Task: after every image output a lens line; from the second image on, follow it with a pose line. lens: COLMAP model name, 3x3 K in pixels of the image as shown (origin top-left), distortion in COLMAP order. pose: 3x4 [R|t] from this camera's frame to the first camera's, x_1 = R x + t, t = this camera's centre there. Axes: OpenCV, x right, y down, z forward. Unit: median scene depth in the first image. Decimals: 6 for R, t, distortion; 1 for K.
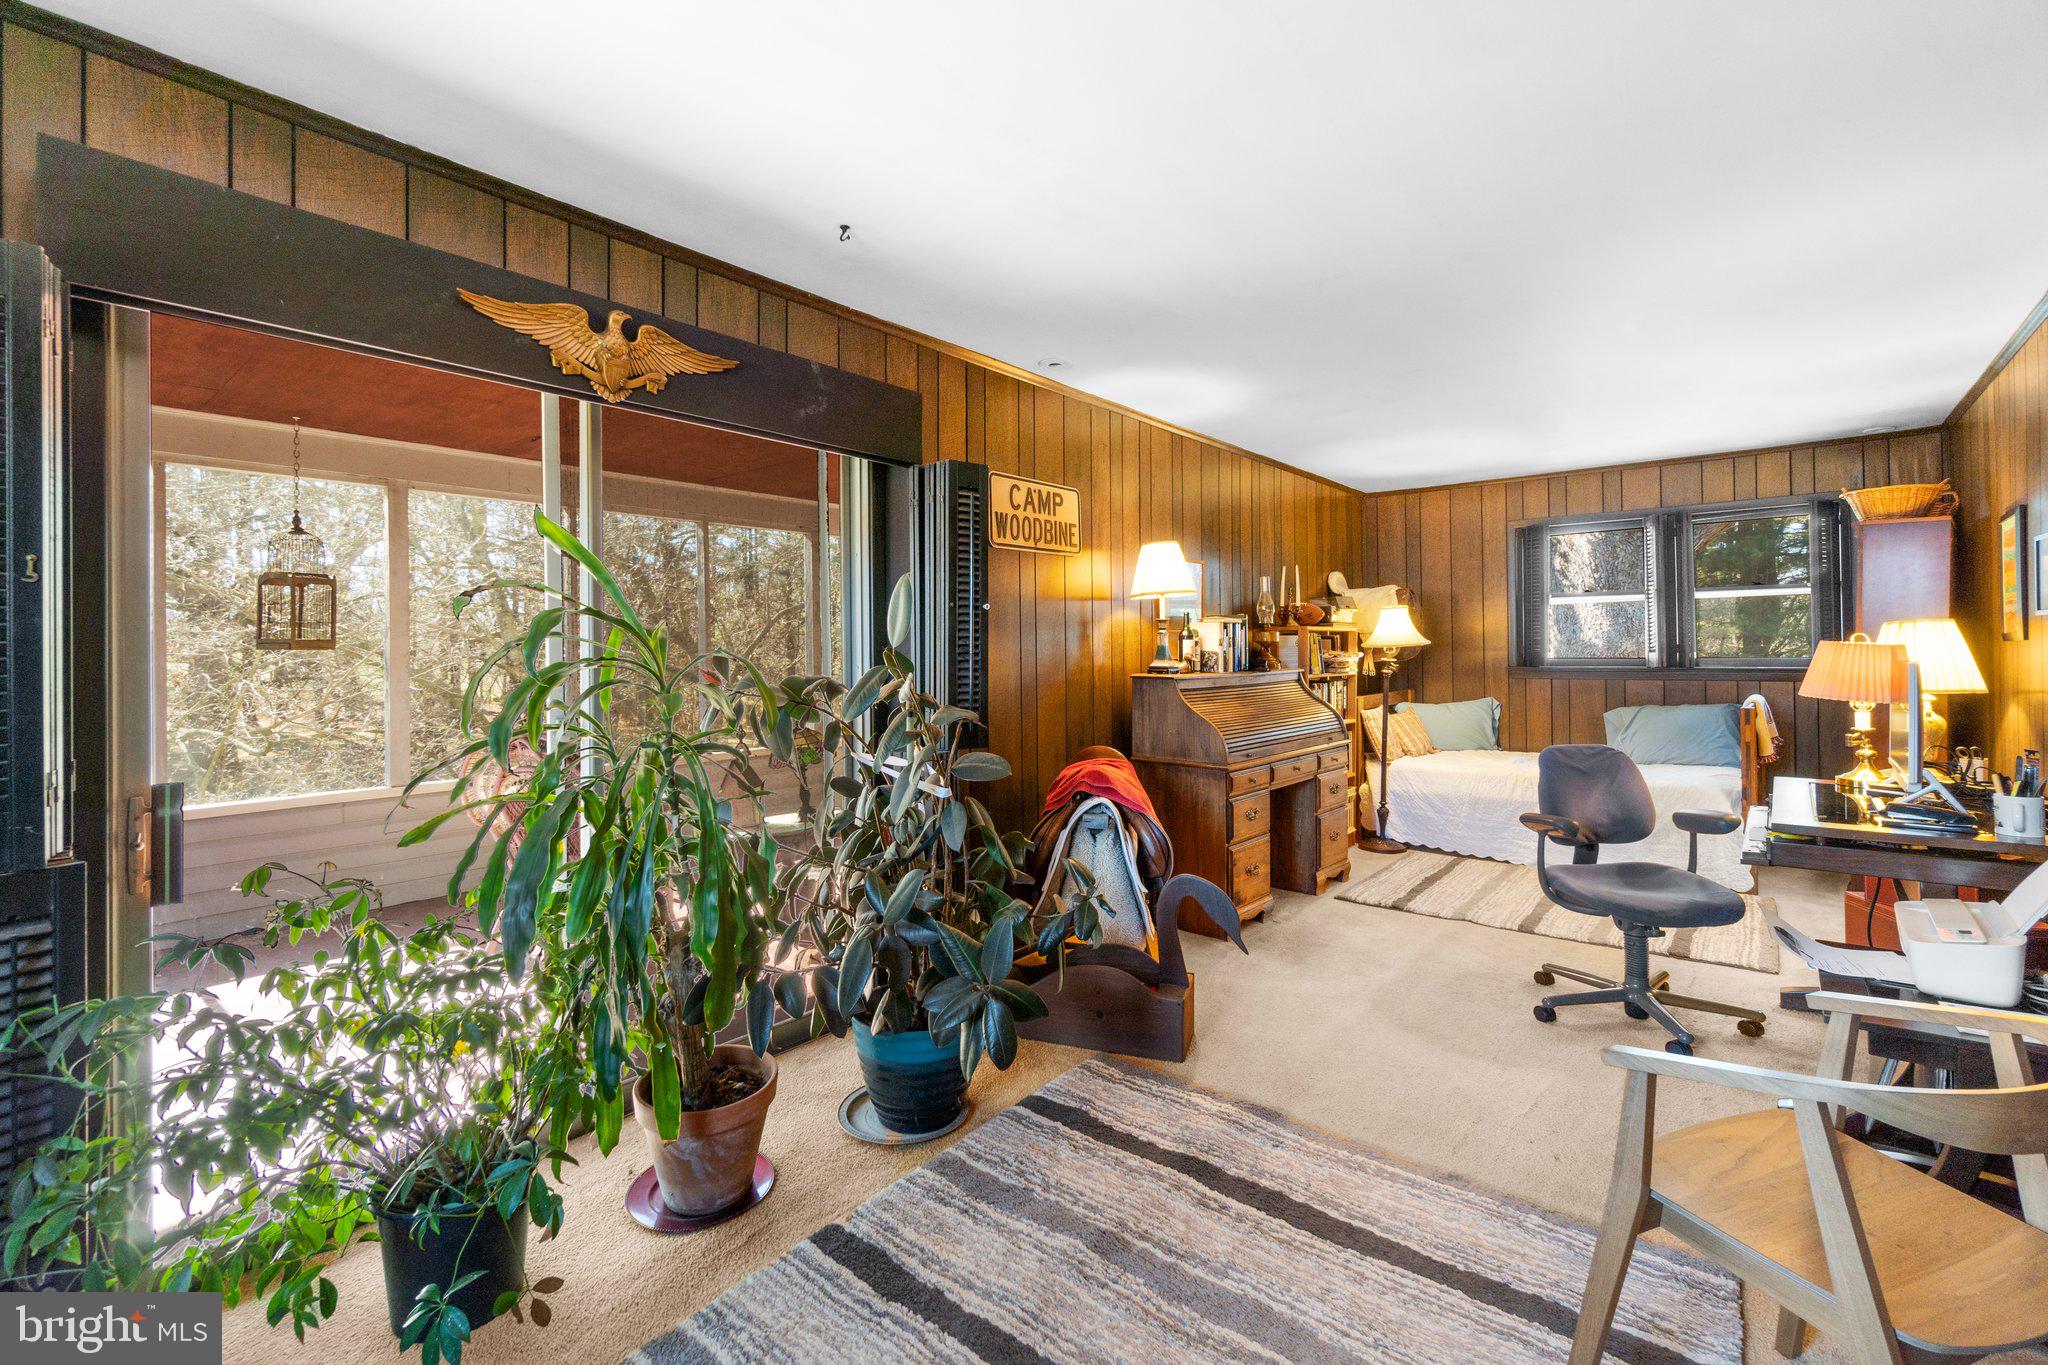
lens RADIAL K [[891.8, 0, 1026.1], [0, 891.8, 649.1], [0, 0, 1]] dist [-0.000591, -0.000047]
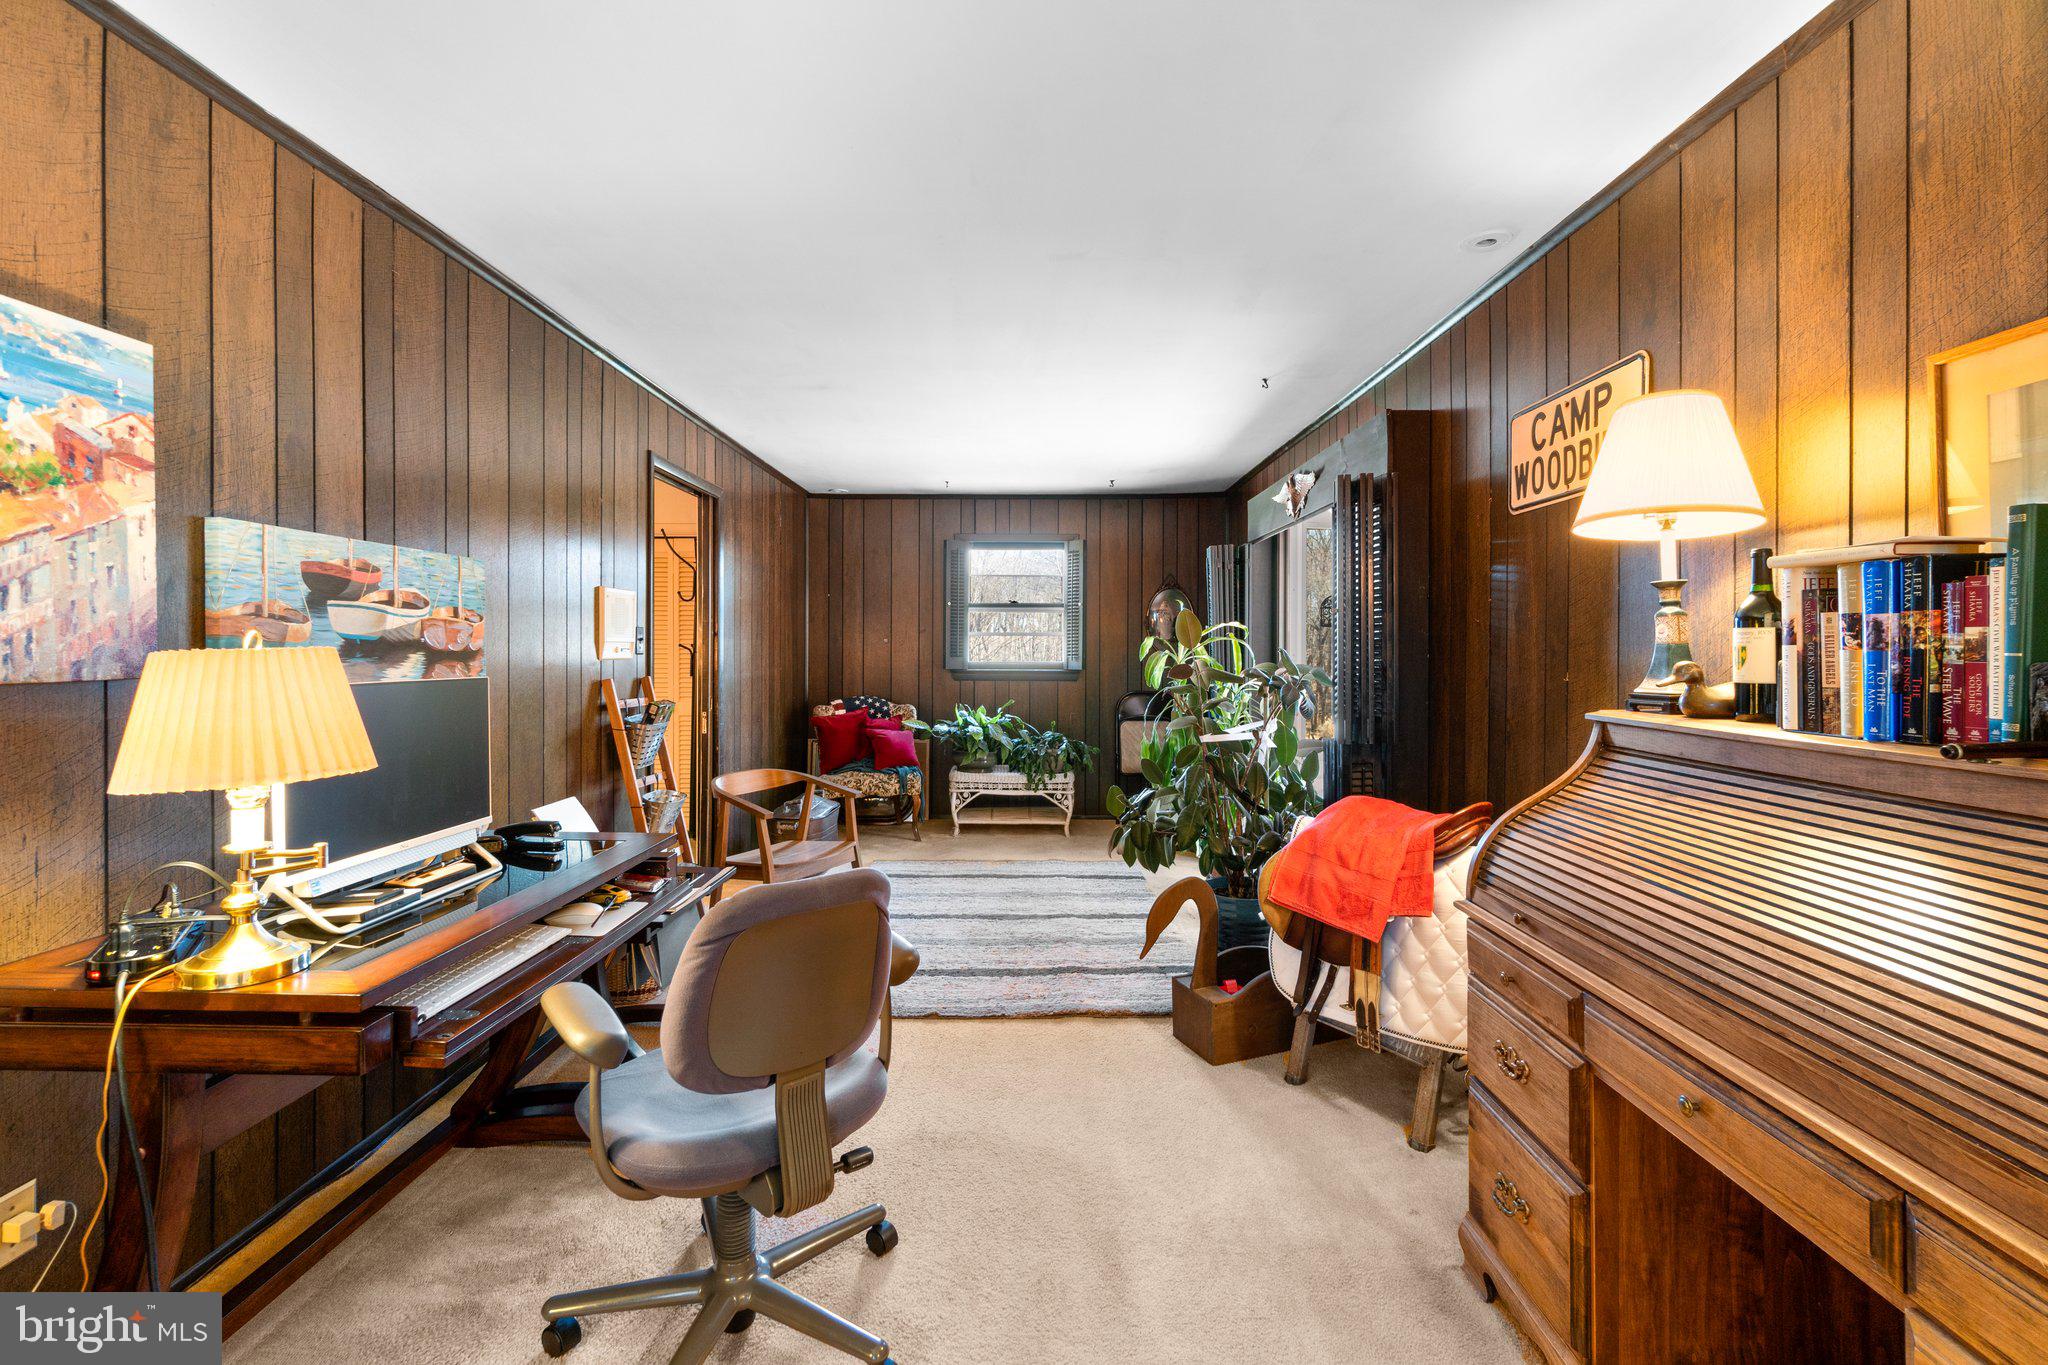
lens RADIAL K [[889.9, 0, 1013.8], [0, 889.9, 647.5], [0, 0, 1]] dist [-0.001915, -0.000001]
pose [[-0.782339, 0.007113, -0.622812, 0.729327], [0.005626, 0.999975, 0.004354, -0.006451], [0.622827, -0.000097, -0.782360, 1.259444]]
